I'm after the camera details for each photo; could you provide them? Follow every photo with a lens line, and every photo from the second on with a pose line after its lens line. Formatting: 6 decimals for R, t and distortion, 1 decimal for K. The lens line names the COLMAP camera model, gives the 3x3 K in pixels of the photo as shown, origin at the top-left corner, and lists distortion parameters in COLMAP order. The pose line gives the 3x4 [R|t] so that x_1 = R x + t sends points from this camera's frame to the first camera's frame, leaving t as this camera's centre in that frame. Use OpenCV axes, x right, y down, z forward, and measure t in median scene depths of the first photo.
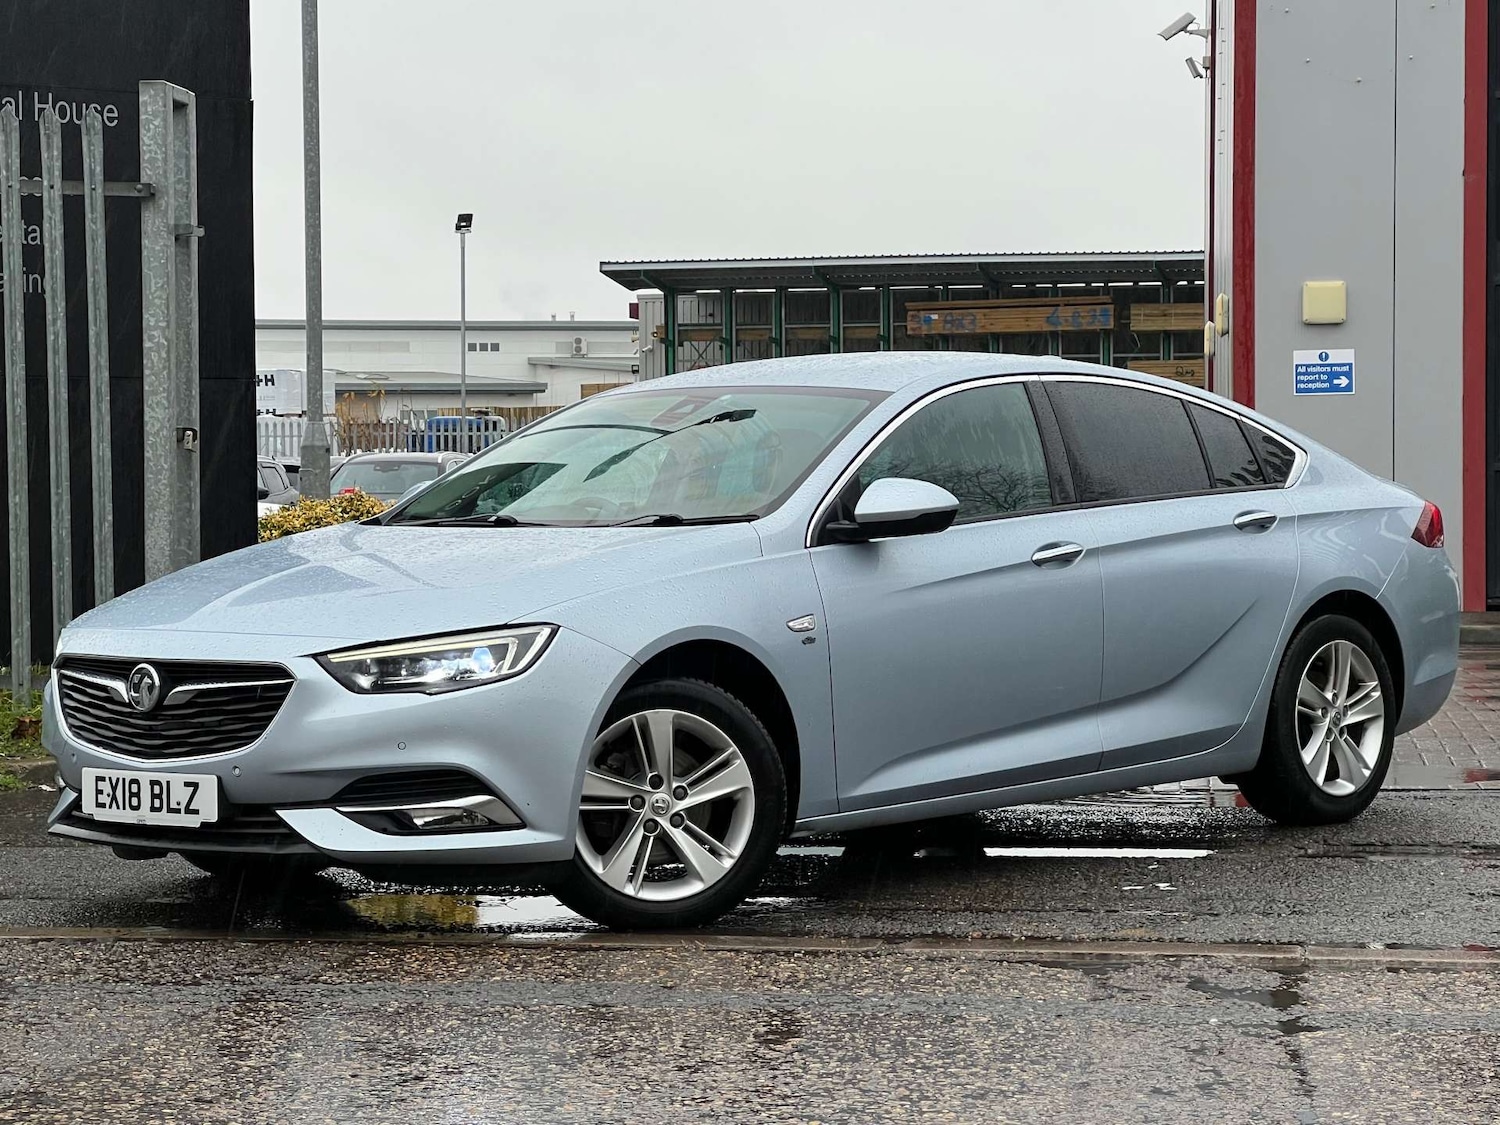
lens RADIAL K [[6706.9, 0, 713.7], [0, 6706.9, 555.6], [0, 0, 1]] dist [0.039979, 51.949672]
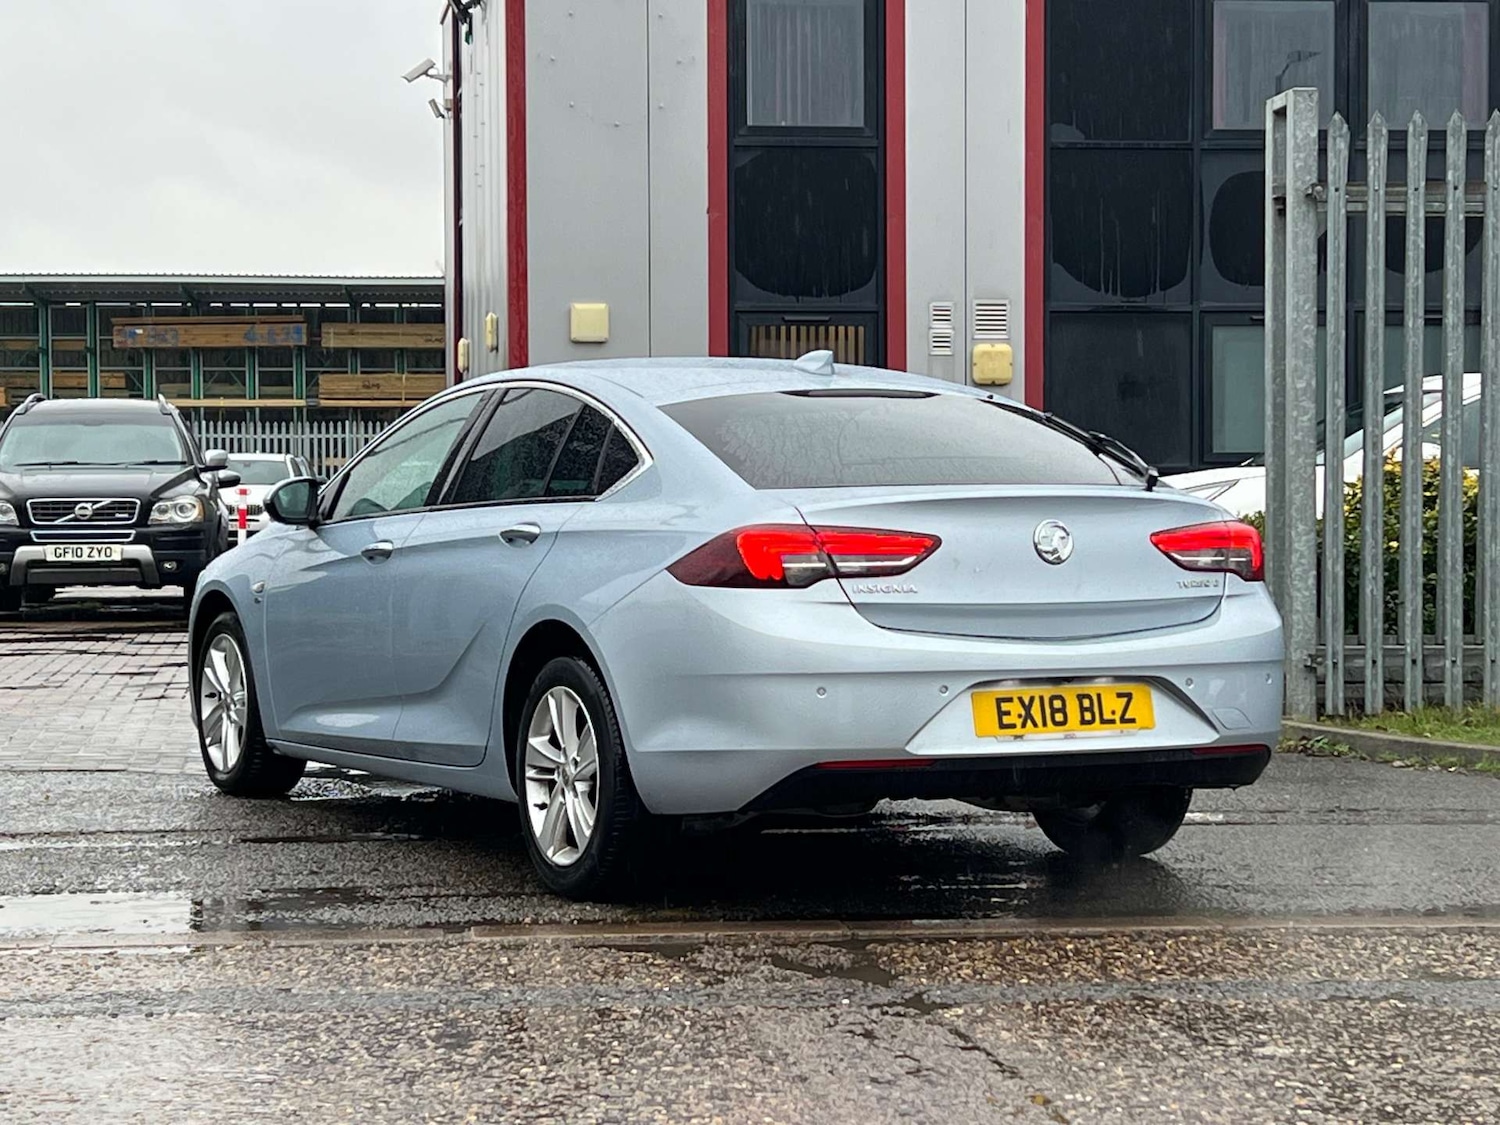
lens RADIAL K [[5023.2, 0, 821.9], [0, 5023.2, 562.5], [0, 0, 1]] dist [0.792625, 2.310996]
pose [[0.957038, -0.004088, 0.289932, -0.125919], [0.002484, 0.999980, 0.005901, -0.002934], [-0.289951, -0.004928, 0.957029, 0.209152]]
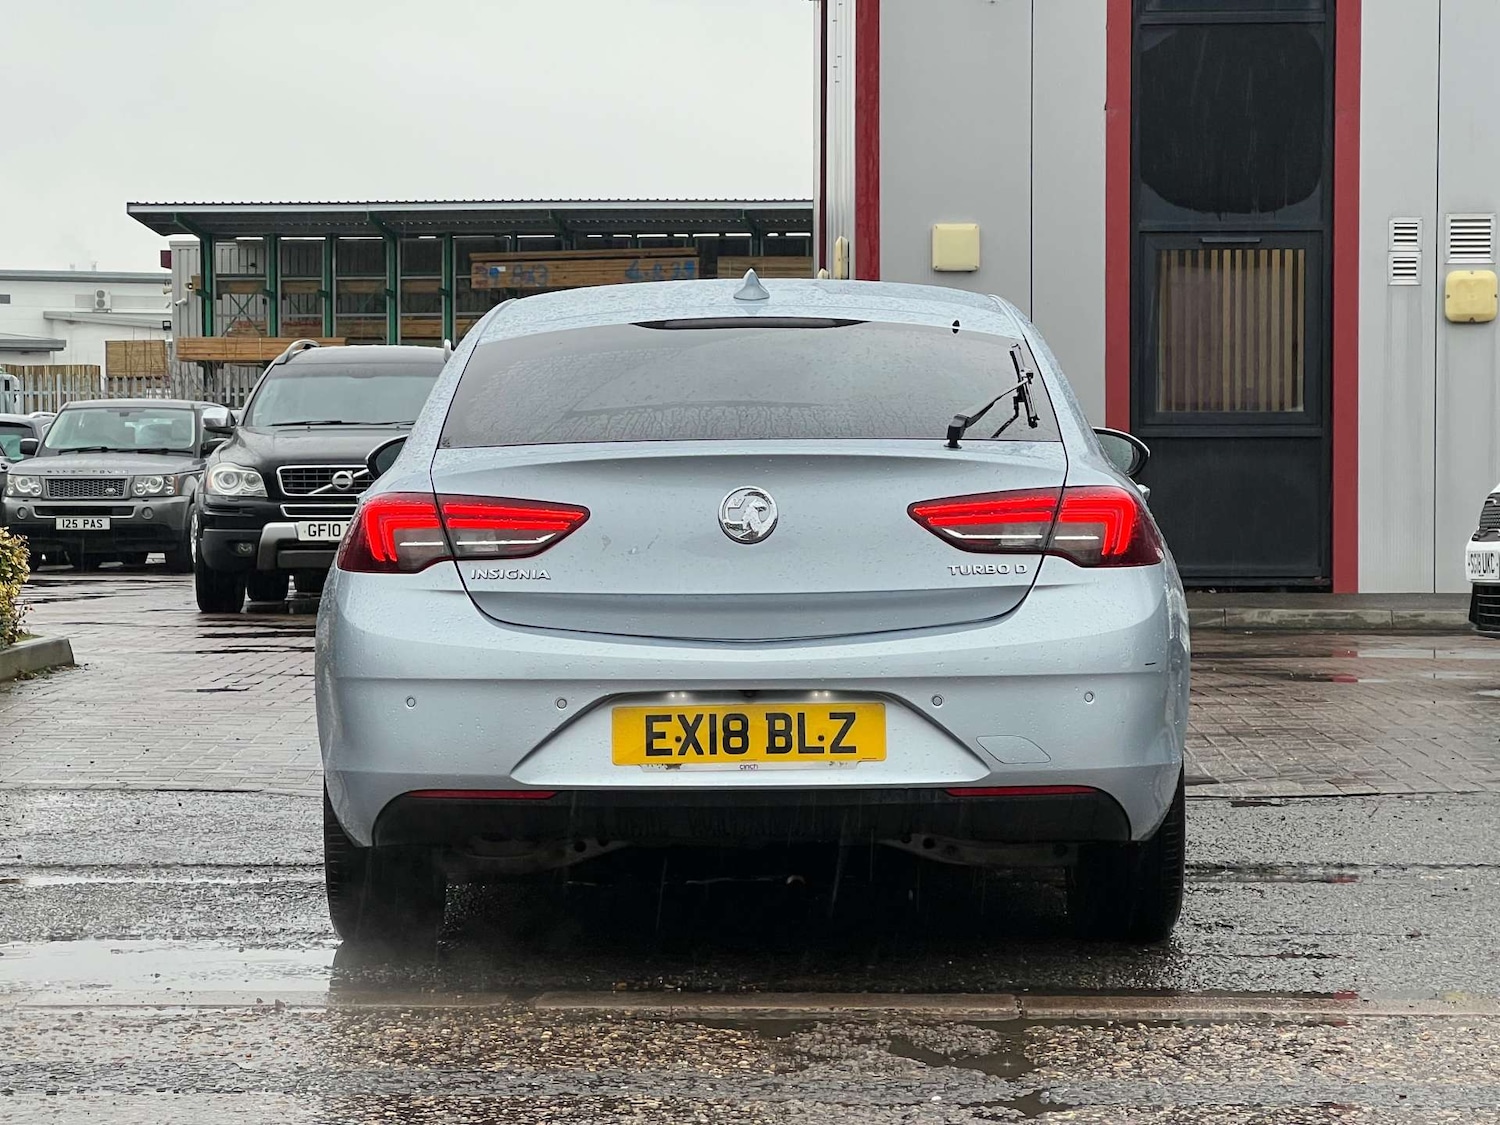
lens RADIAL K [[5917.9, 0, 810.4], [0, 5917.9, 529.4], [0, 0, 1]] dist [0.204231, 19.817461]
pose [[0.994403, 0.003584, 0.105592, -0.012737], [-0.003256, 0.999989, -0.003278, 0.002769], [-0.105603, 0.002916, 0.994404, 0.243956]]
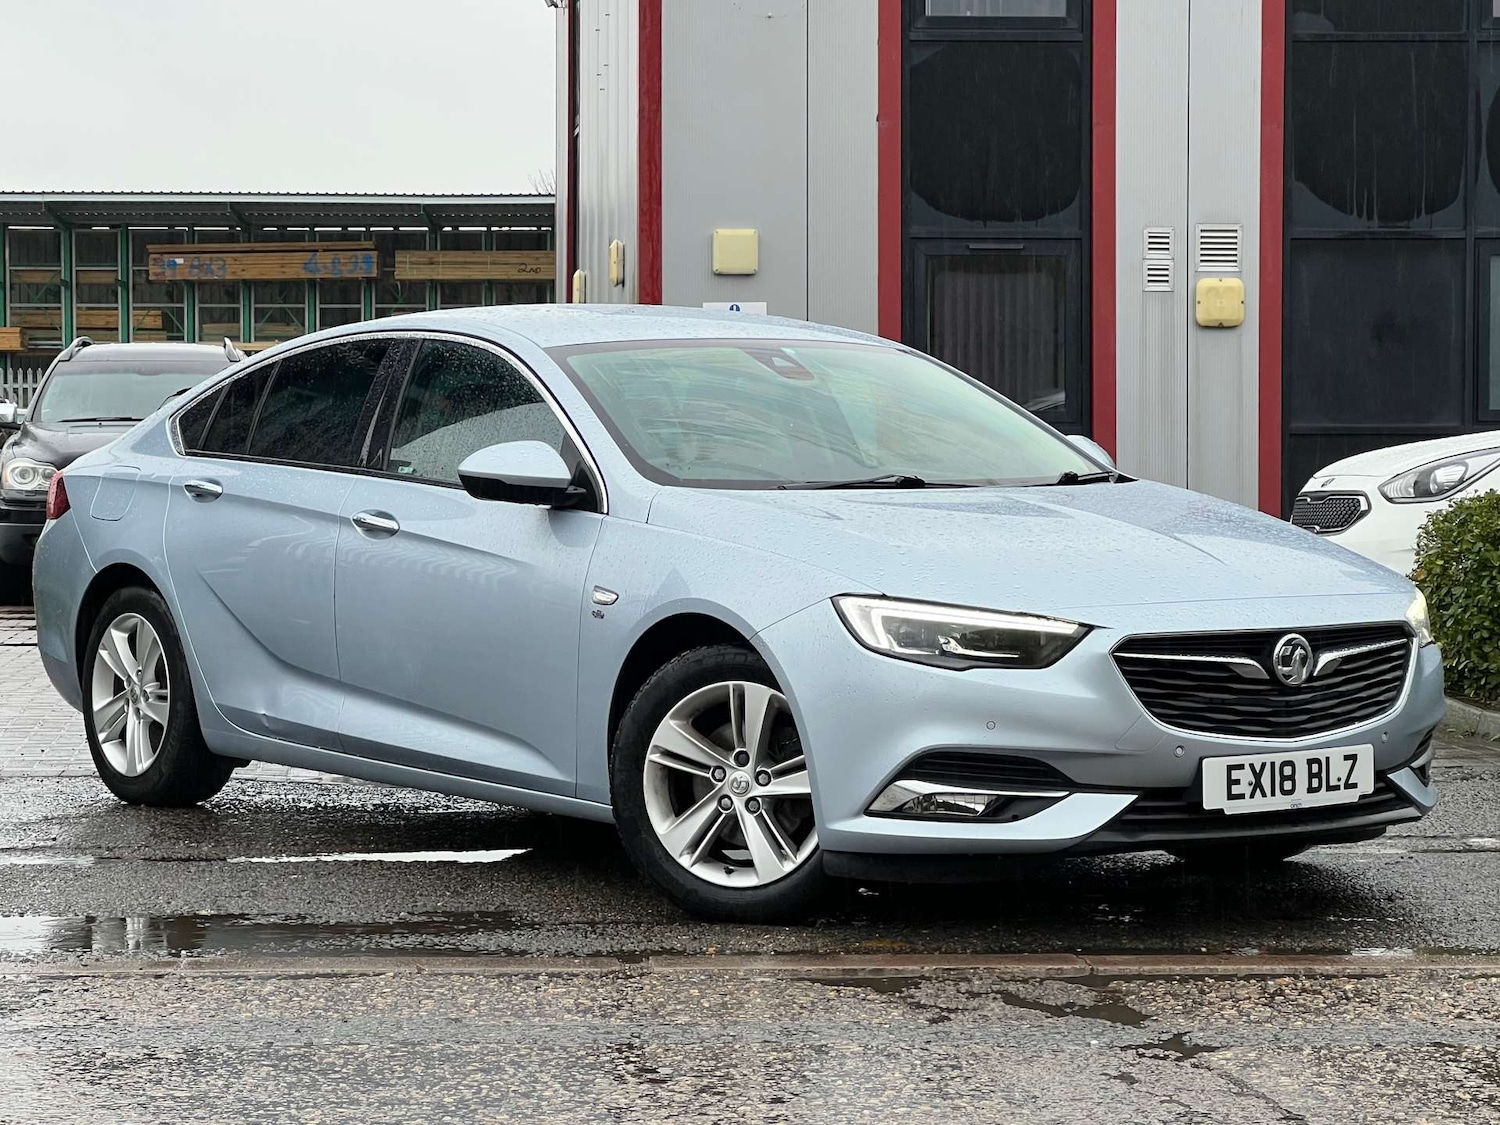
lens RADIAL K [[6706.9, 0, 713.7], [0, 6706.9, 555.6], [0, 0, 1]] dist [0.039979, 51.949672]
pose [[0.964472, 0.000696, 0.264185, -0.172749], [-0.002332, 0.999980, 0.005878, -0.001259], [-0.264175, -0.006285, 0.964454, 0.119807]]
